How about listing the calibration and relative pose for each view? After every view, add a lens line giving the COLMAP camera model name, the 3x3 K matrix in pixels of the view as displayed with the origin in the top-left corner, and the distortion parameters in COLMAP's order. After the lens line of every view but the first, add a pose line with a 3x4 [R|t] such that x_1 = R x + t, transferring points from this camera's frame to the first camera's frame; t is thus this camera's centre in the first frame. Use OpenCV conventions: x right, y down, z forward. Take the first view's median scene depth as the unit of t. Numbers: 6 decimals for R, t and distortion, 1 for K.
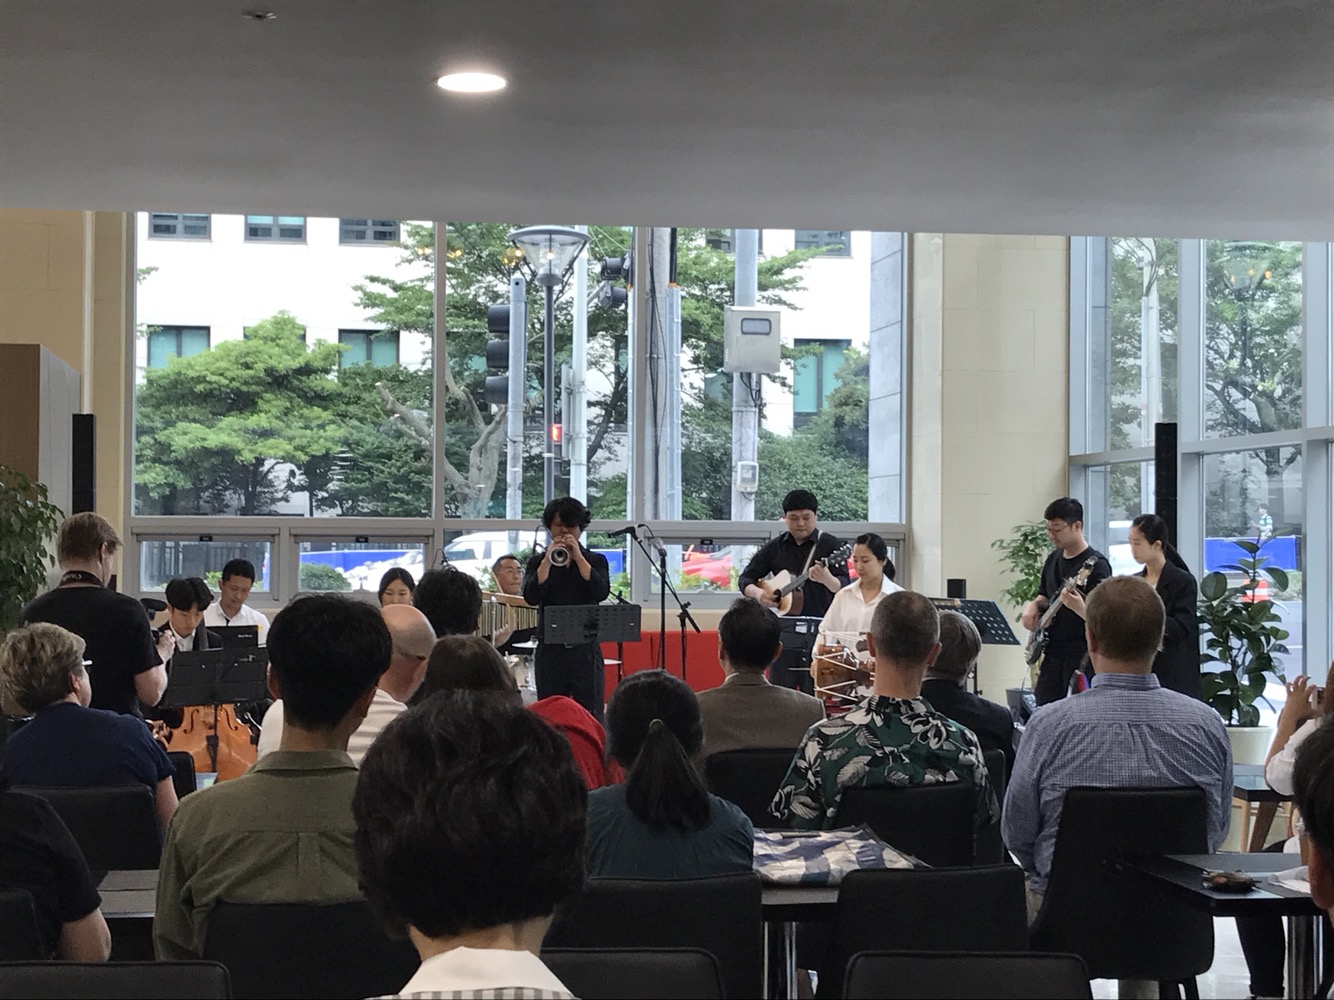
lens RADIAL K [[2760.4, 0, 667.0], [0, 2760.4, 500.0], [0, 0, 1]] dist [0.394126, -2.508846]
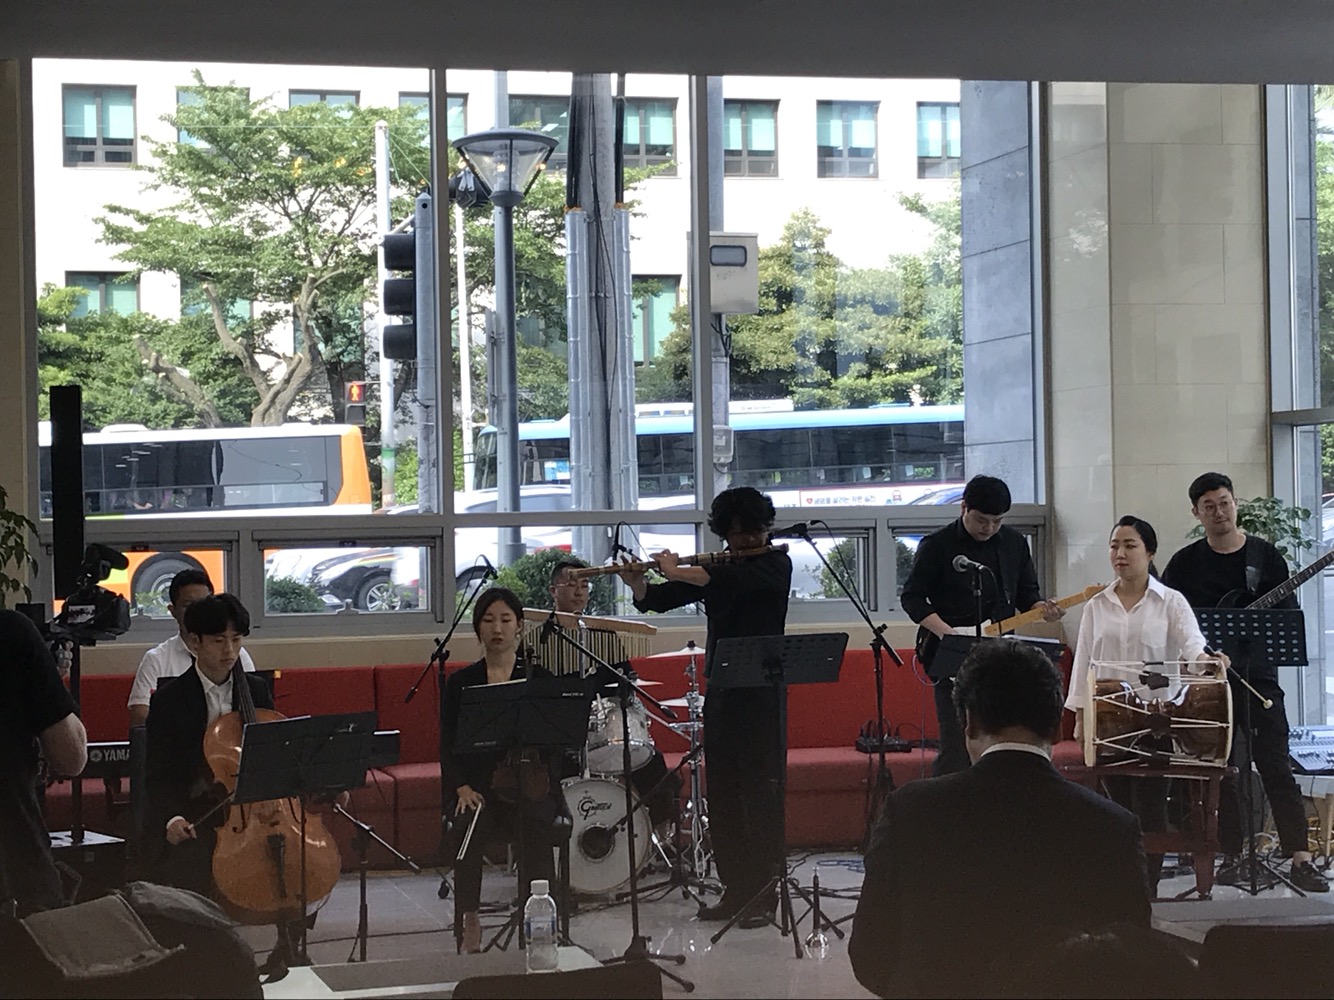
lens RADIAL K [[3082.0, 0, 667.0], [0, 3082.0, 500.0], [0, 0, 1]] dist [0.223022, 0.075400]
pose [[0.993488, -0.024220, 0.111331, -0.048948], [0.022714, 0.999633, 0.014778, -0.003340], [-0.111648, -0.012153, 0.993673, 0.066762]]
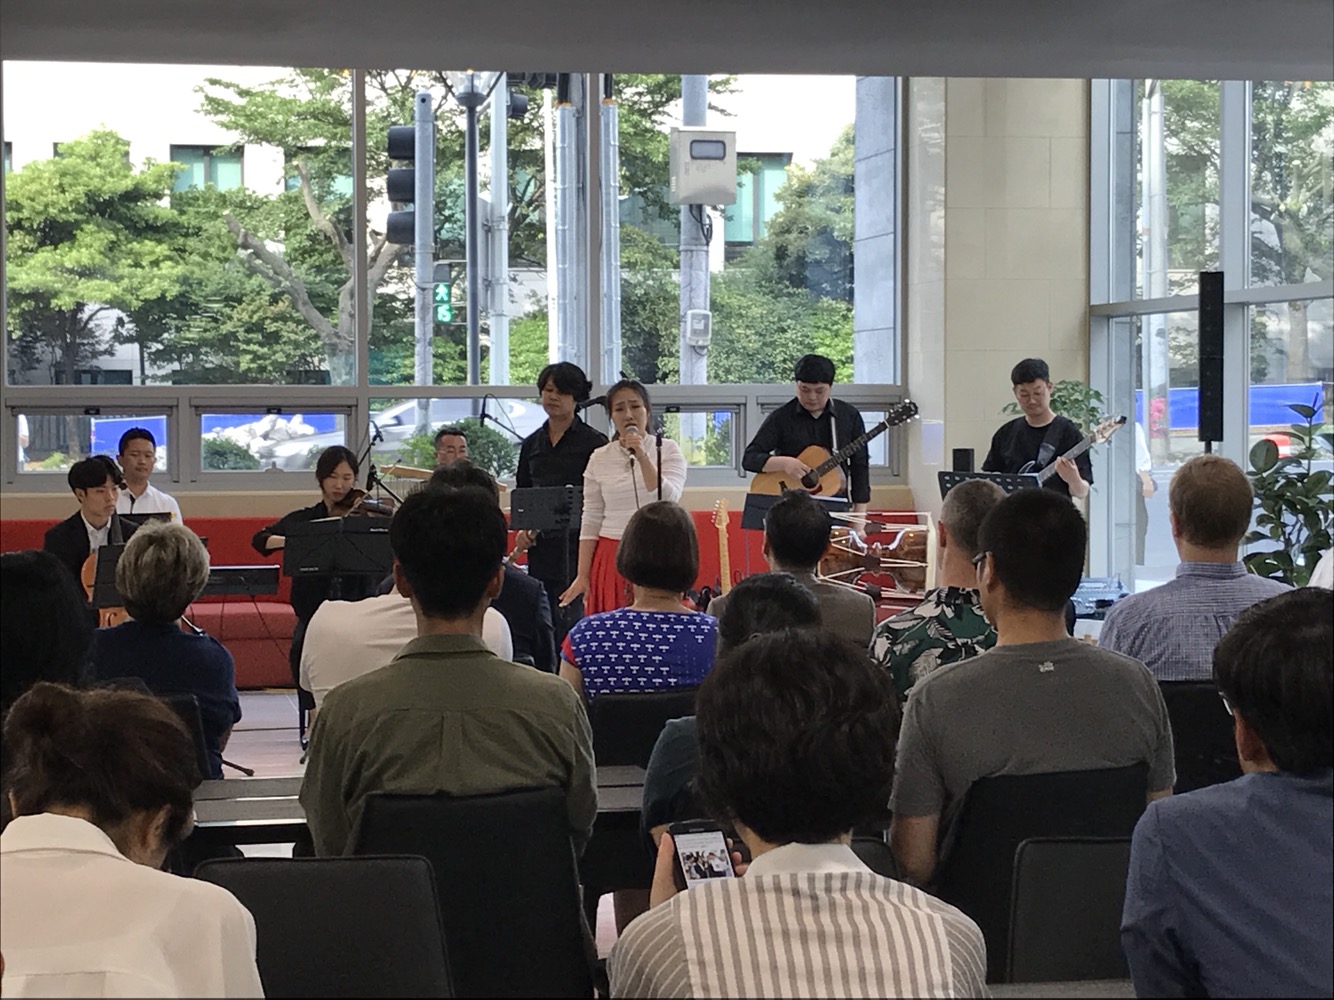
lens RADIAL K [[3415.9, 0, 667.0], [0, 3415.9, 500.0], [0, 0, 1]] dist [0.530372, -6.170099]
pose [[0.999226, -0.012439, 0.037312, -0.011833], [0.010687, 0.998848, 0.046782, -0.002785], [-0.037851, -0.046347, 0.998208, -0.030523]]
